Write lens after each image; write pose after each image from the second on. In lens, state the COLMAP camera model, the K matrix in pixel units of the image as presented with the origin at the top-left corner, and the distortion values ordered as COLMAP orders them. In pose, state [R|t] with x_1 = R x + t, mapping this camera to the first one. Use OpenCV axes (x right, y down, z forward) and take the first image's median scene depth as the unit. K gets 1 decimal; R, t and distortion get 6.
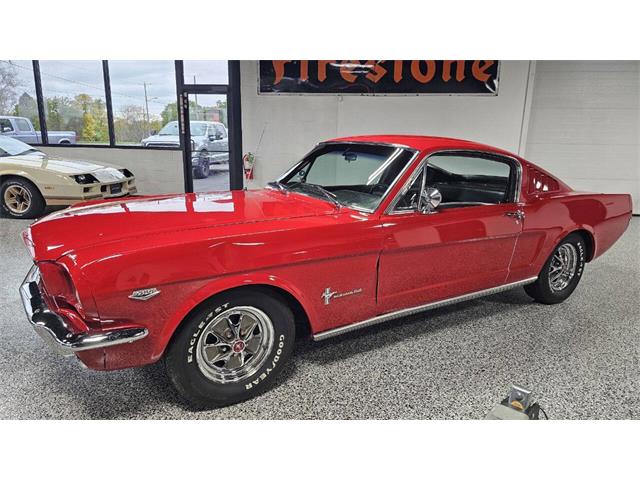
lens RADIAL K [[429.3, 0, 317.7], [0, 429.3, 242.5], [0, 0, 1]] dist [0.071406, -0.086888]
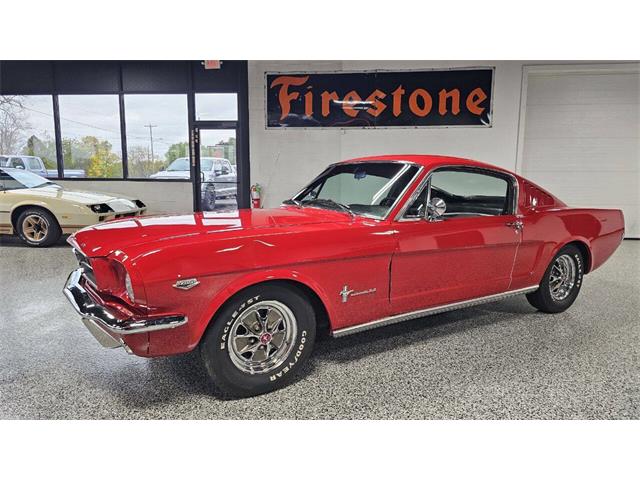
lens RADIAL K [[429.3, 0, 317.7], [0, 429.3, 242.5], [0, 0, 1]] dist [0.071406, -0.086888]
pose [[0.999934, -0.011396, 0.001233, -0.028940], [0.011460, 0.996201, -0.086326, 0.054845], [-0.000245, 0.086334, 0.996266, -0.056714]]
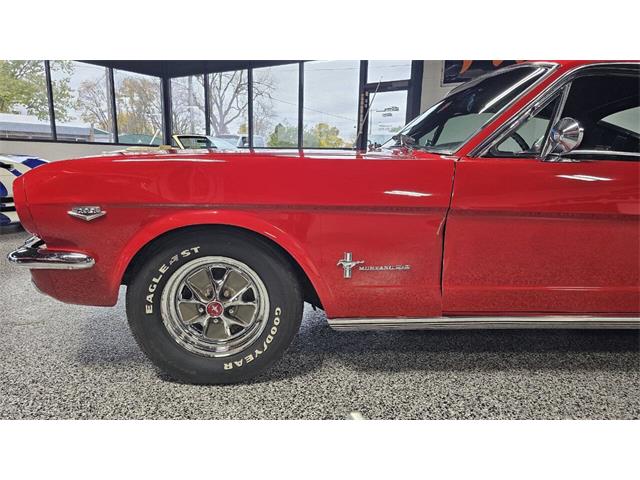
lens RADIAL K [[429.3, 0, 317.7], [0, 429.3, 242.5], [0, 0, 1]] dist [0.071406, -0.086888]
pose [[0.877222, 0.089464, -0.471675, 0.187798], [-0.116298, 0.992820, -0.027981, 0.070759], [0.465785, 0.079401, 0.881328, 0.228582]]
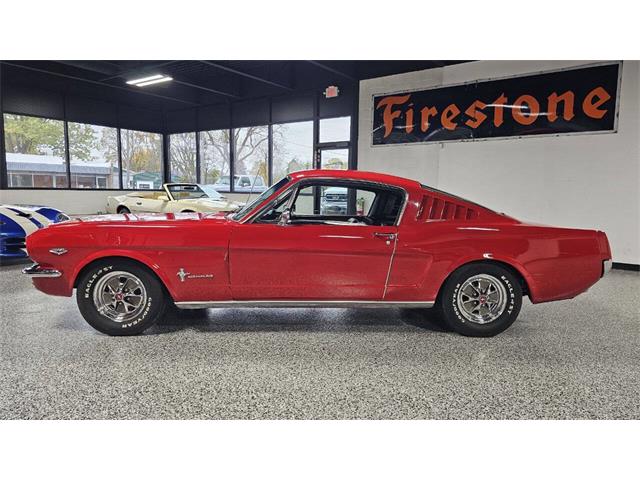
lens RADIAL K [[440.4, 0, 330.1], [0, 440.4, 239.3], [0, 0, 1]] dist [0.062062, -0.086830]
pose [[0.864754, 0.047117, -0.499980, 0.732773], [-0.115216, 0.987647, -0.106202, 0.066700], [0.488800, 0.149444, 0.859500, -0.026438]]
